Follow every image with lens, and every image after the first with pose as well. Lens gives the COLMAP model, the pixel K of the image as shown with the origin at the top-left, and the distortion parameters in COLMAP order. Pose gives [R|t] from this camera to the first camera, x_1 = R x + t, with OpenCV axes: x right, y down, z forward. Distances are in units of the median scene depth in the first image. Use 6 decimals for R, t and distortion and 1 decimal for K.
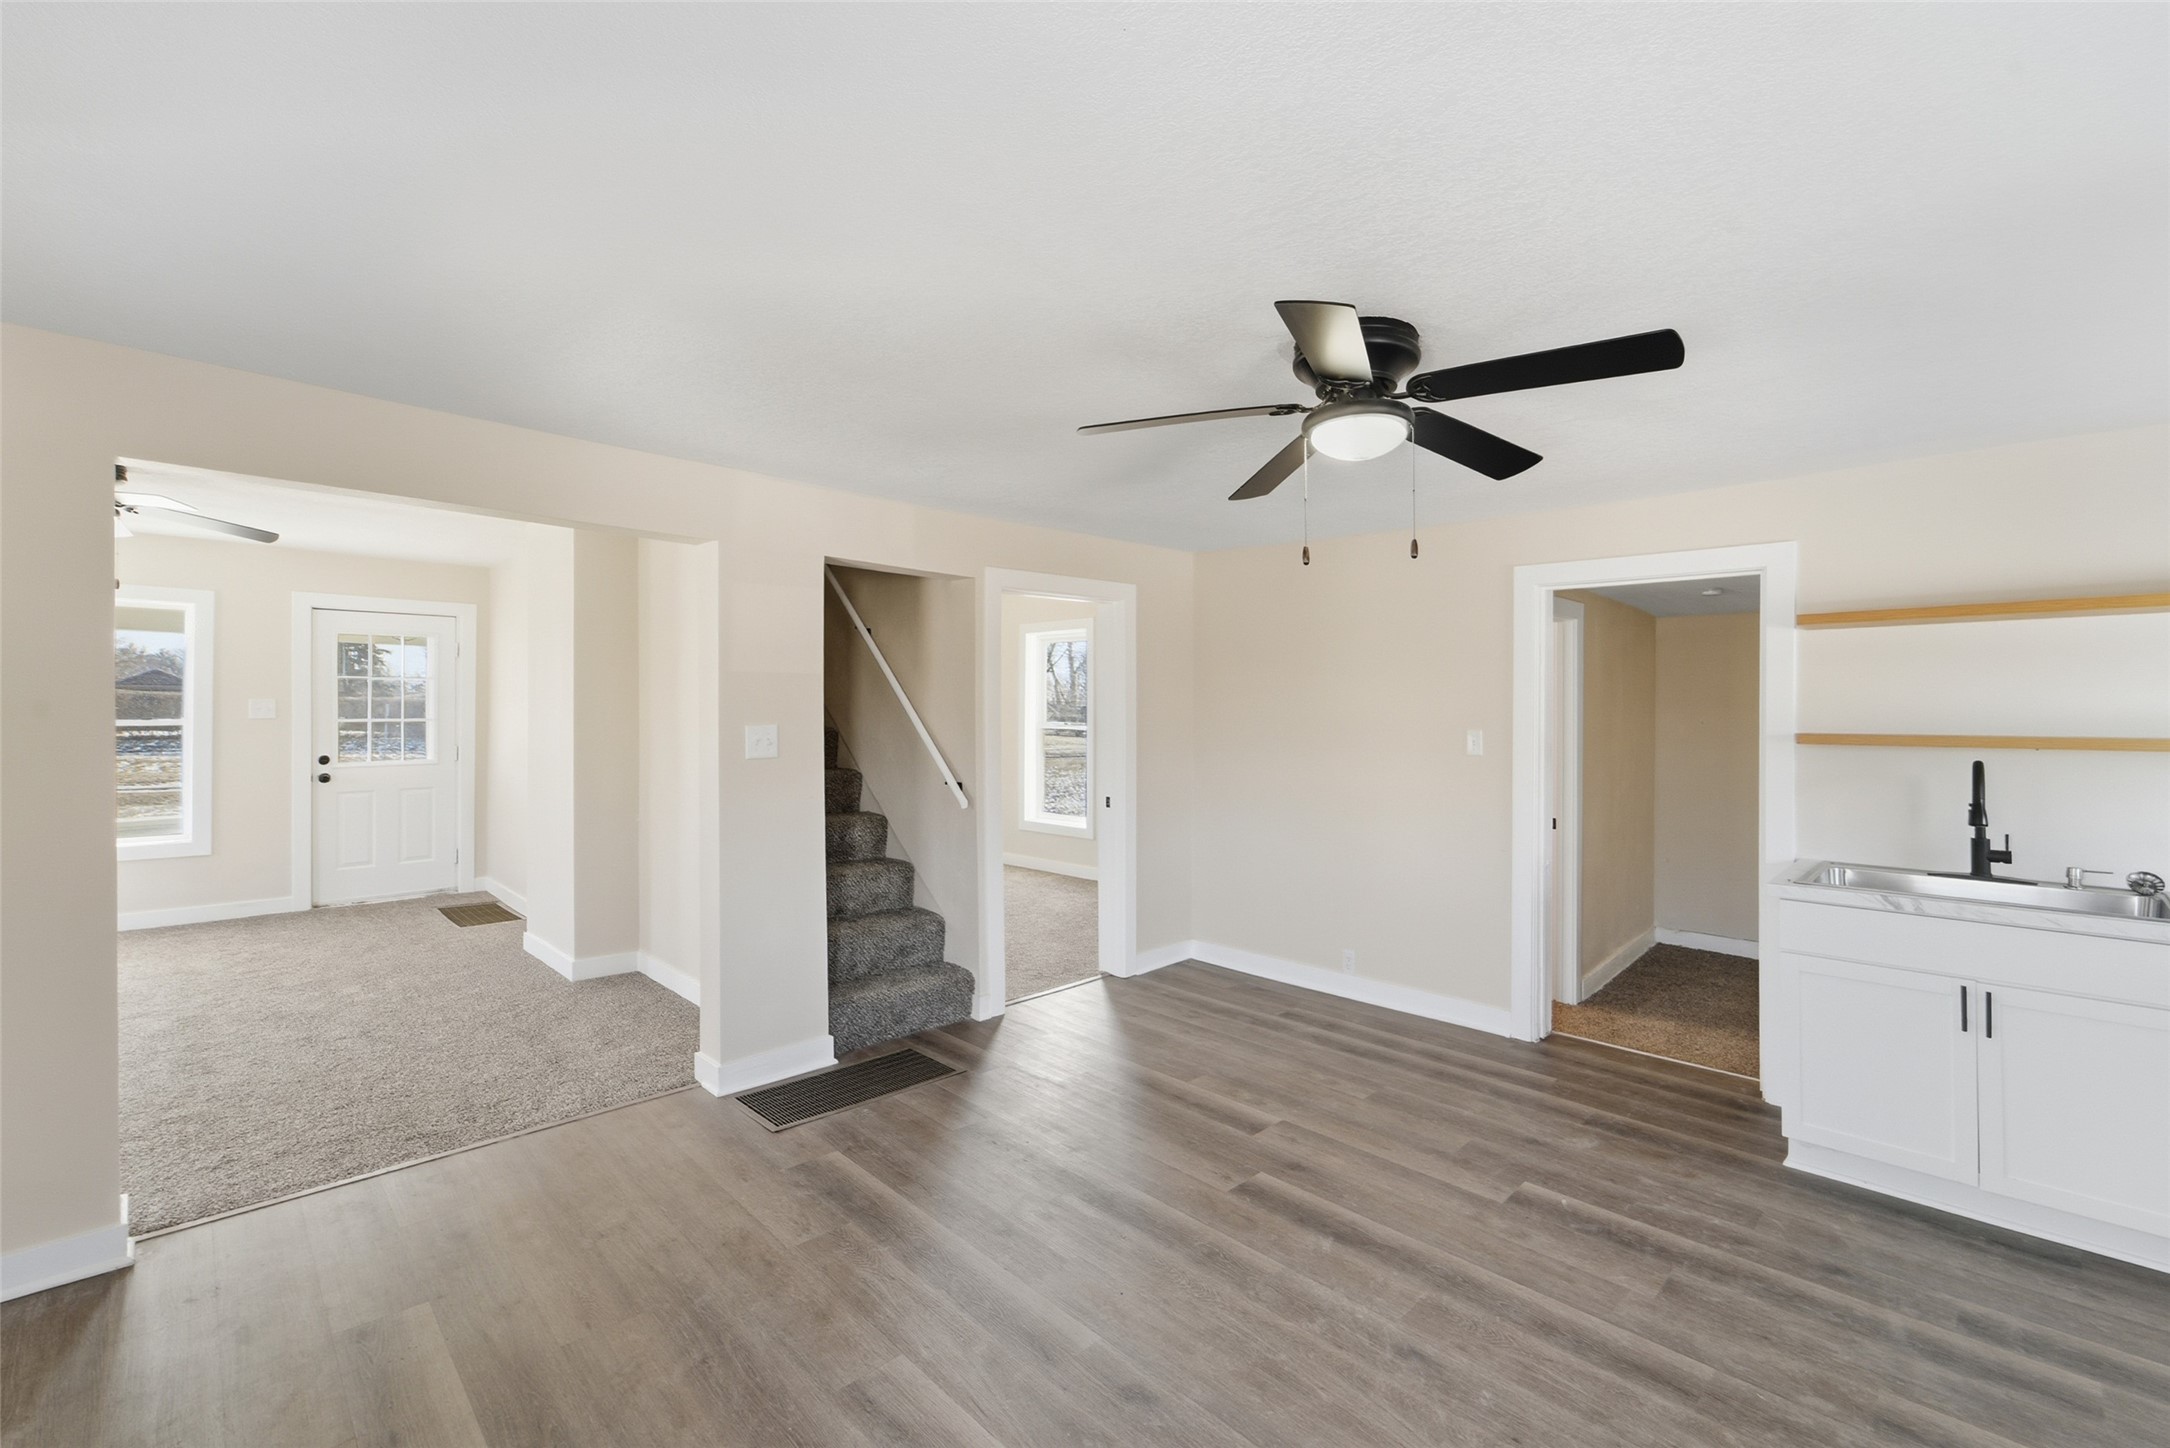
lens RADIAL K [[885.6, 0, 1101.9], [0, 885.6, 715.5], [0, 0, 1]] dist [-0.005883, -0.000007]
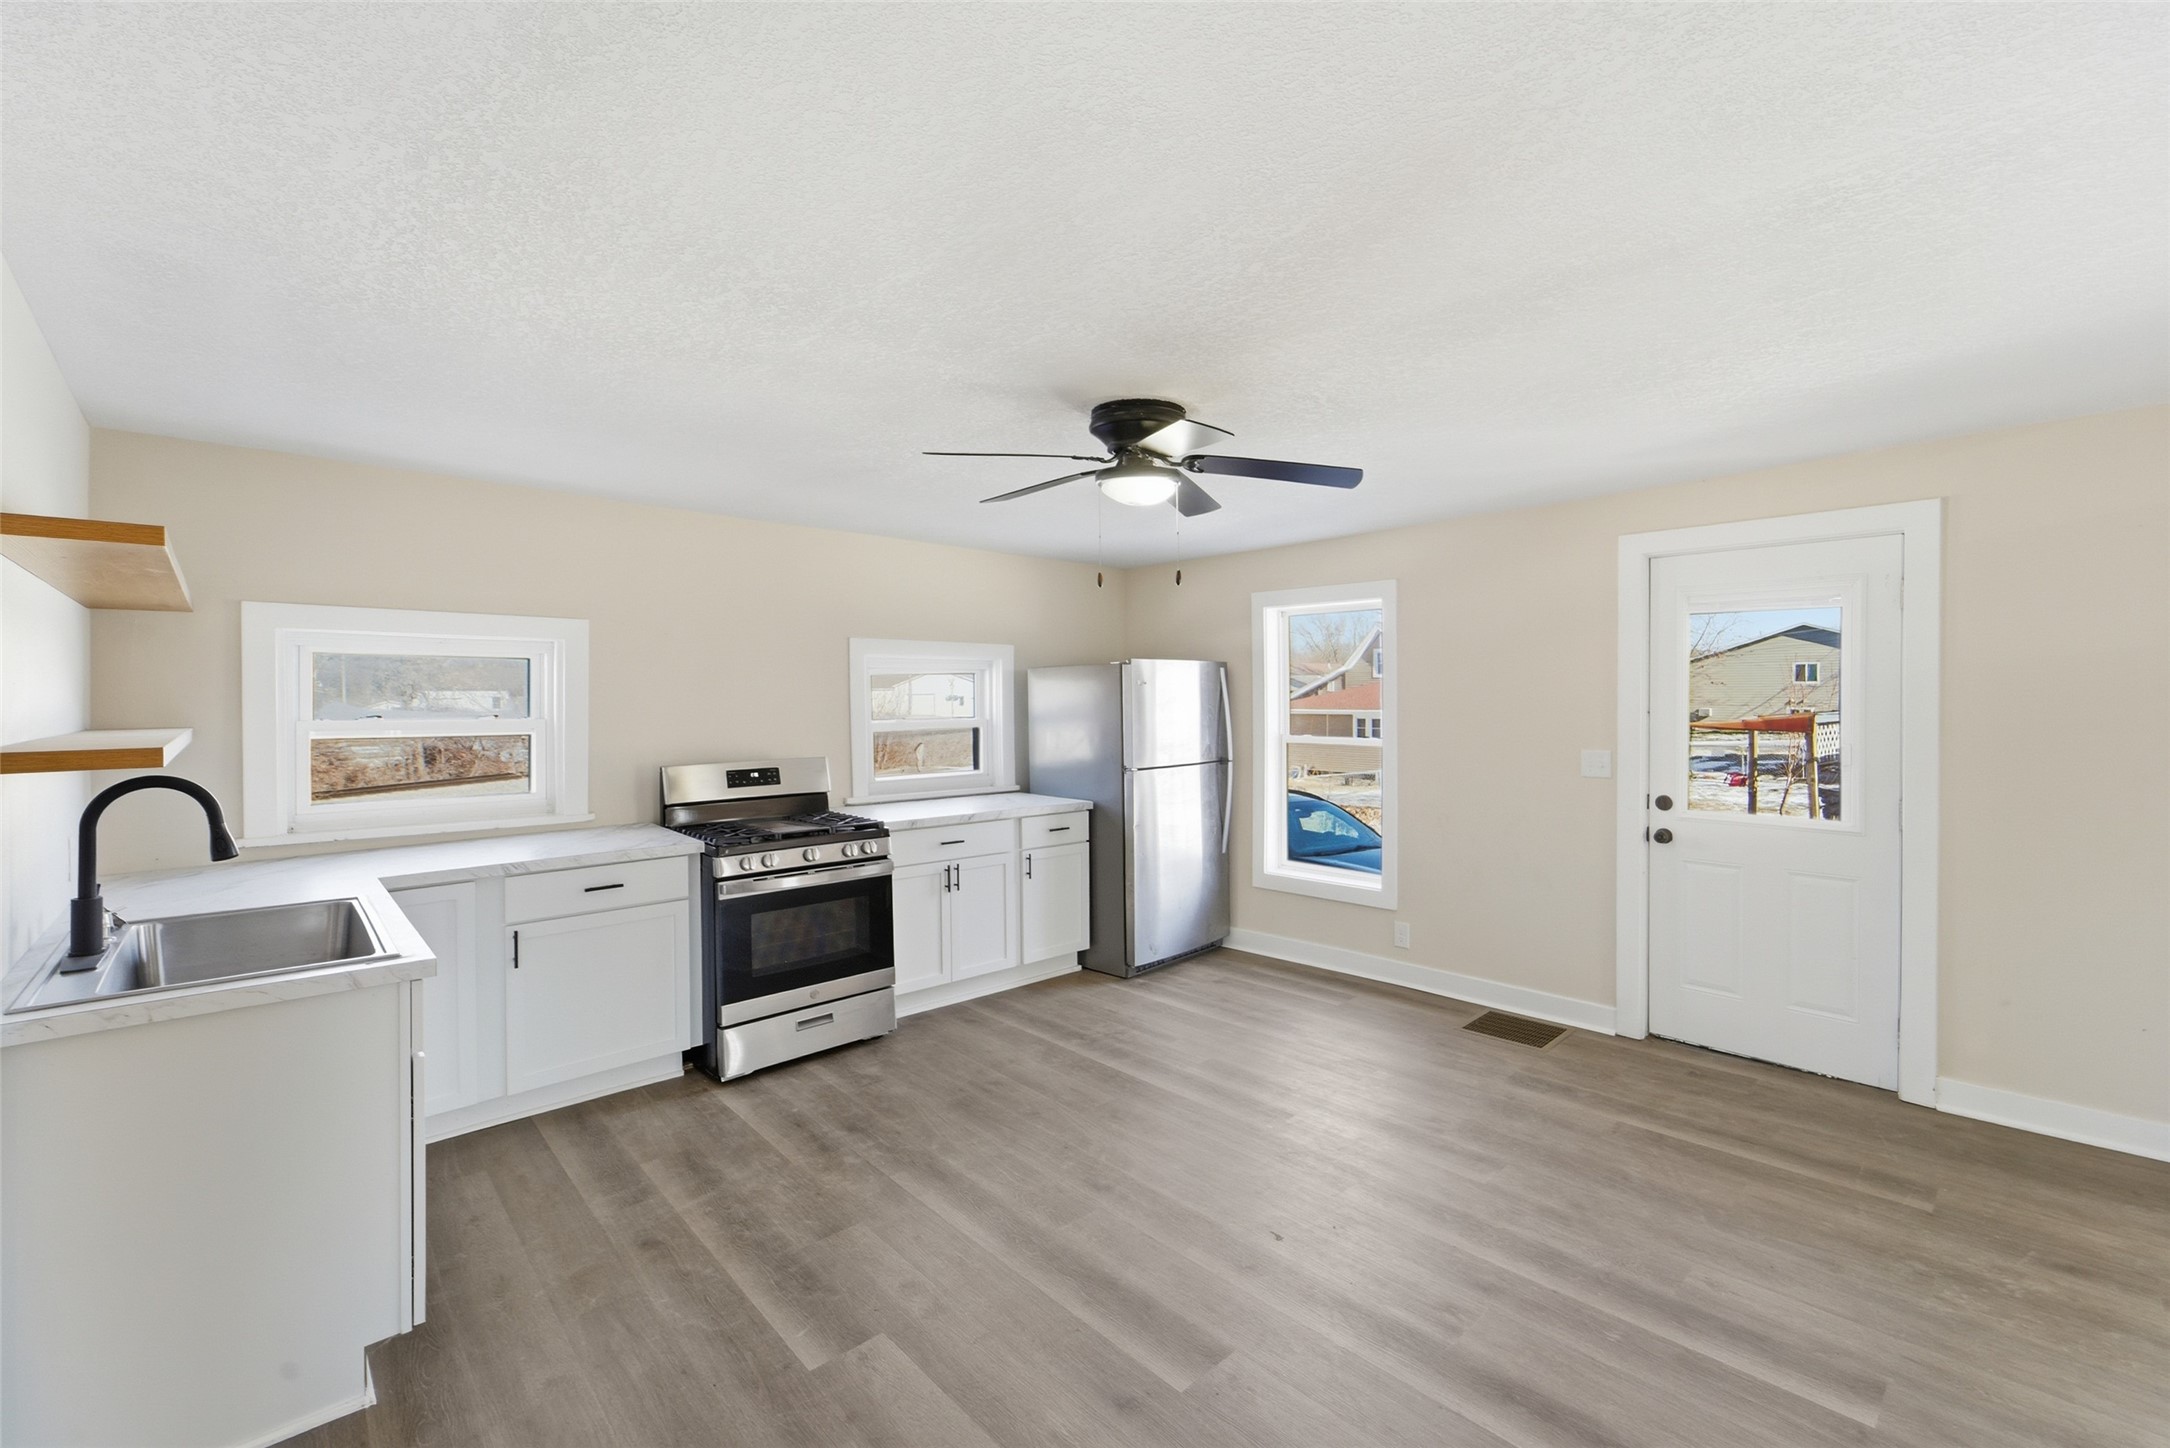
lens RADIAL K [[966.6, 0, 1111.0], [0, 966.6, 724.4], [0, 0, 1]] dist [-0.000052, 0.000305]
pose [[-0.999977, -0.002536, 0.006324, 0.196755], [-0.002387, 0.999723, 0.023419, -0.003450], [-0.006382, 0.023403, -0.999706, 1.447453]]
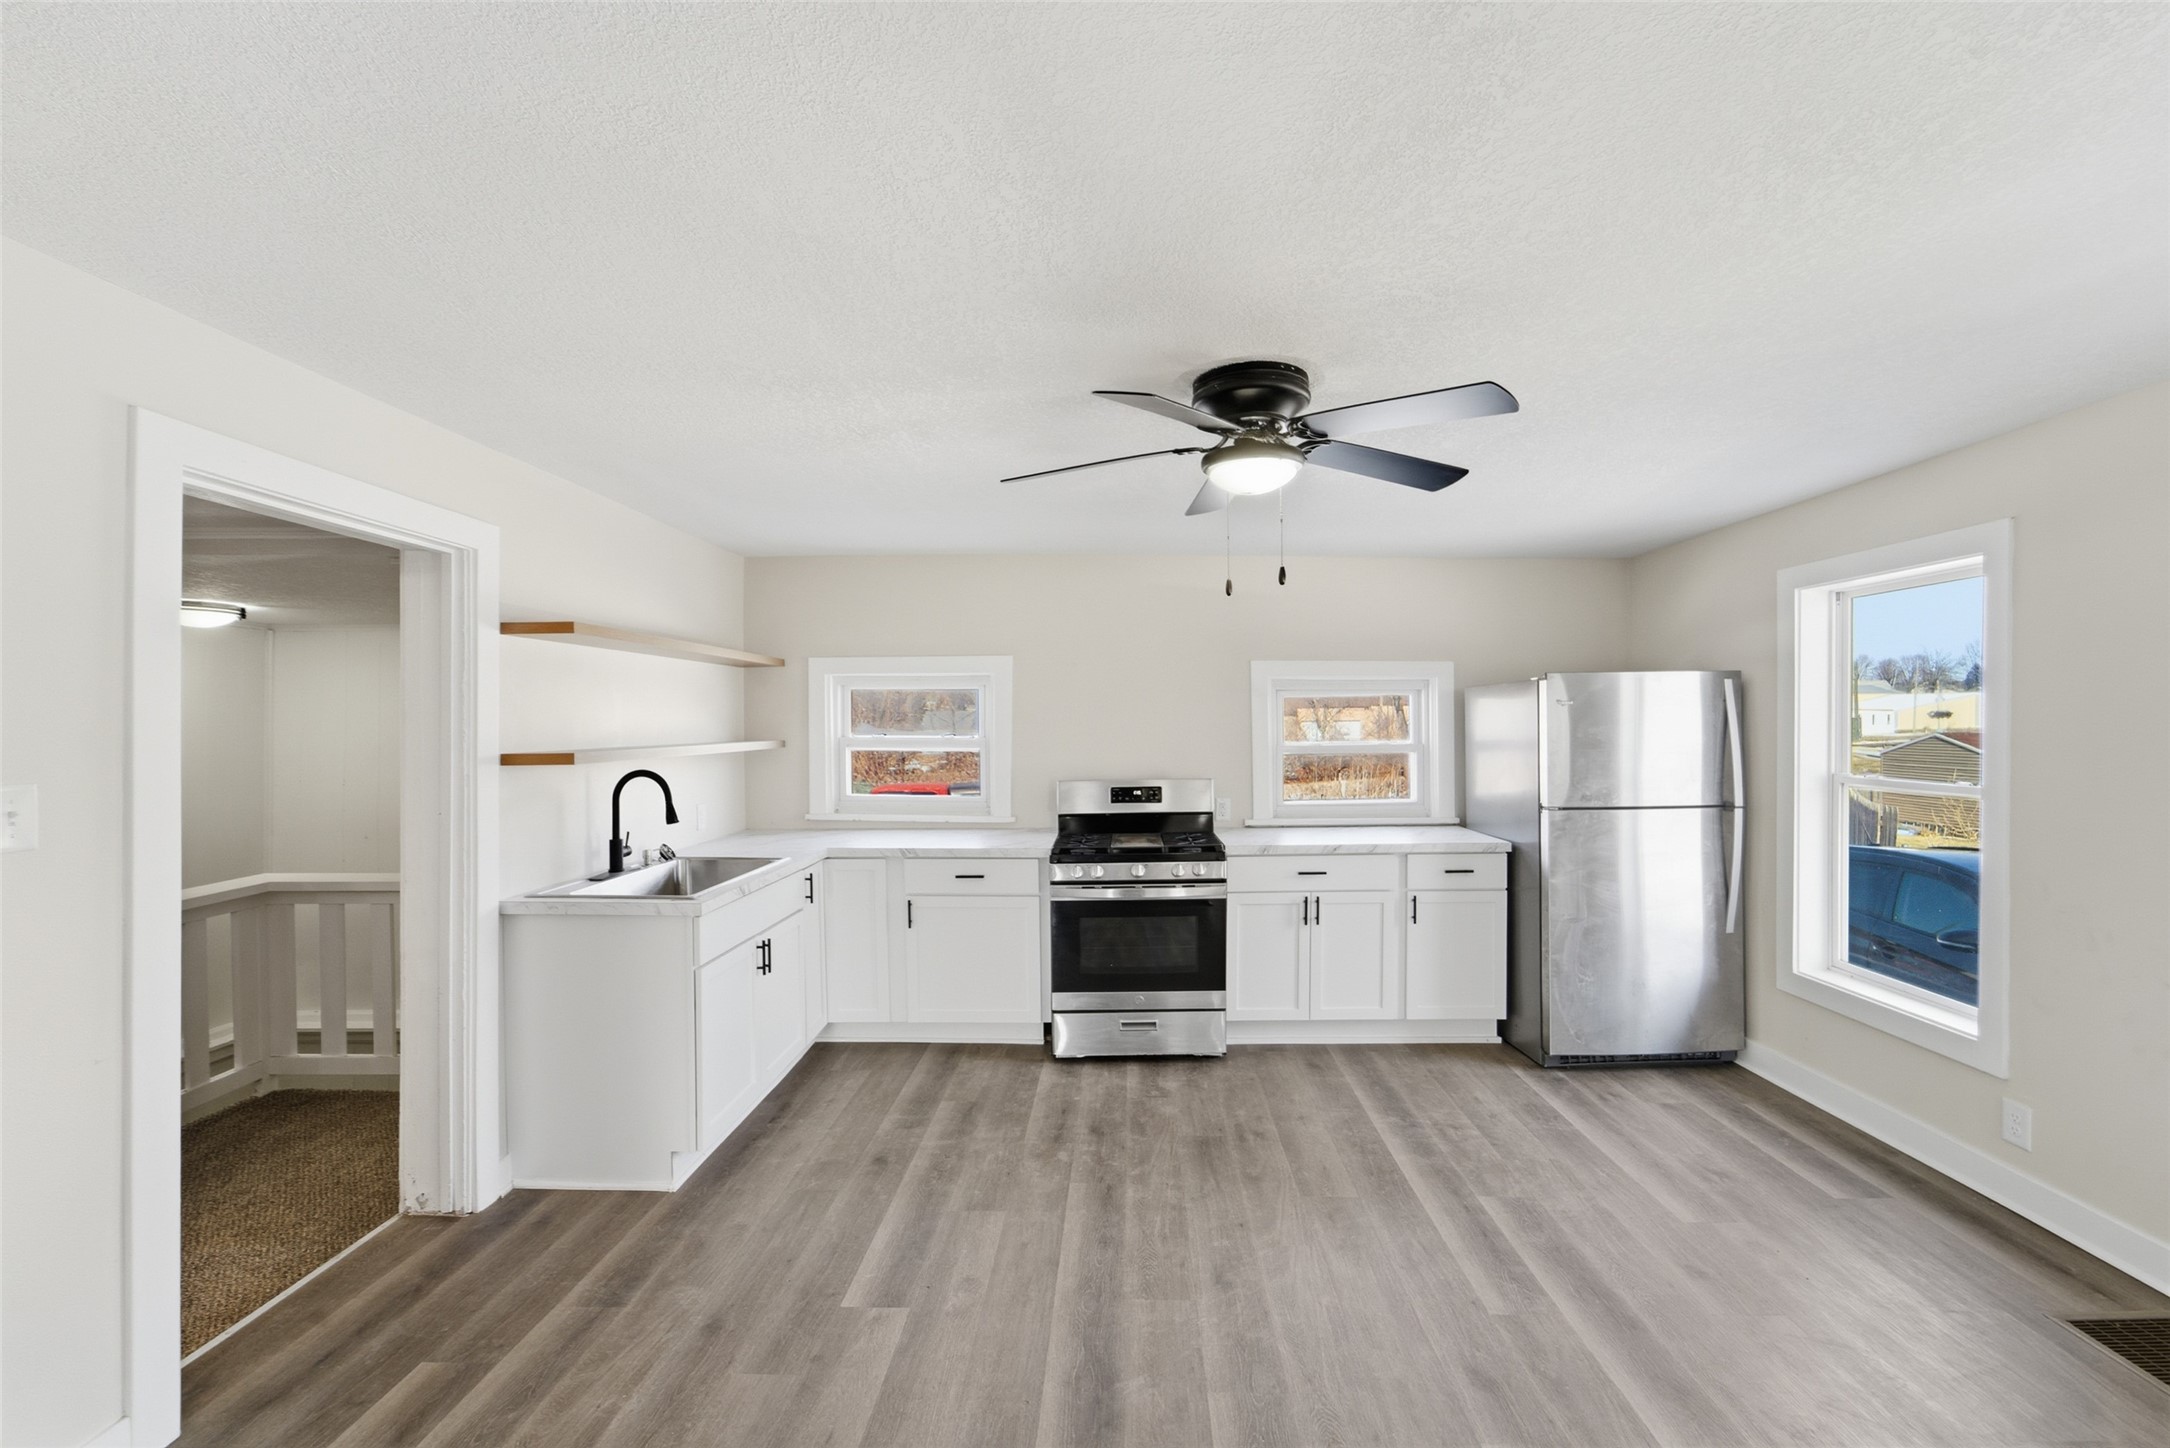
lens RADIAL K [[911.9, 0, 1085.0], [0, 911.9, 724.0], [0, 0, 1]] dist [-0.002964, 0.000534]
pose [[-0.690900, -0.000874, 0.722950, -0.234619], [0.002774, 0.999989, 0.003860, -0.011333], [-0.722945, 0.004672, -0.690890, 1.166229]]
